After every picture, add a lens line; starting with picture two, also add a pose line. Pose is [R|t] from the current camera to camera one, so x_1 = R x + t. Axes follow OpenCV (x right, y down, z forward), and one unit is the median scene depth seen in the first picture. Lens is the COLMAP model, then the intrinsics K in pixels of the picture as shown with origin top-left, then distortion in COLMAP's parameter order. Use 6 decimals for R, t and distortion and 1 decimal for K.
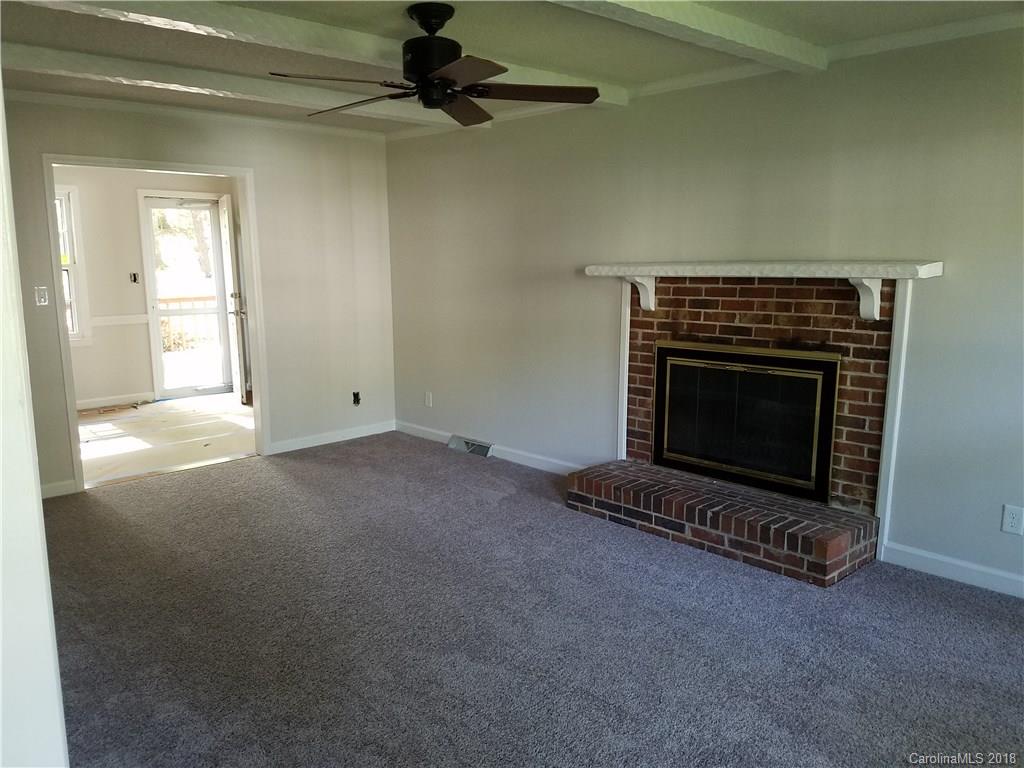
lens RADIAL K [[769.6, 0, 510.9], [0, 769.6, 388.2], [0, 0, 1]] dist [0.003678, -0.000413]
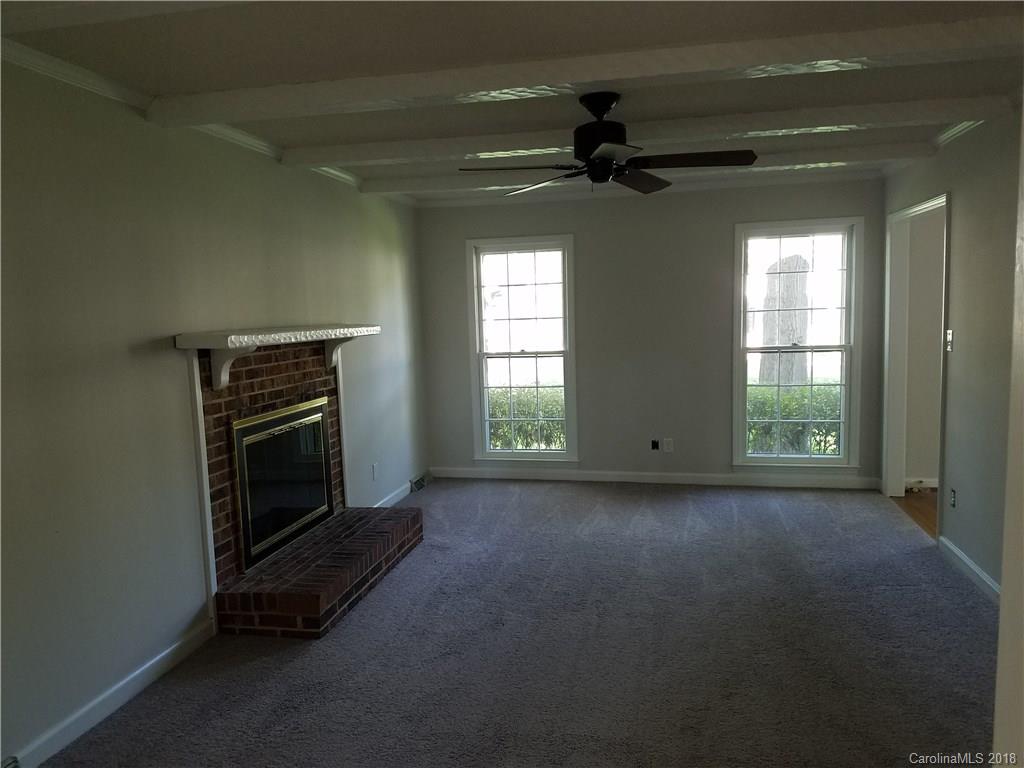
lens RADIAL K [[769.6, 0, 511.1], [0, 769.6, 384.0], [0, 0, 1]] dist [0.003678, -0.000413]
pose [[-0.593845, -0.039030, 0.803632, -0.683362], [0.175395, 0.968521, 0.176647, -0.204555], [-0.785229, 0.245854, -0.568306, 1.270185]]
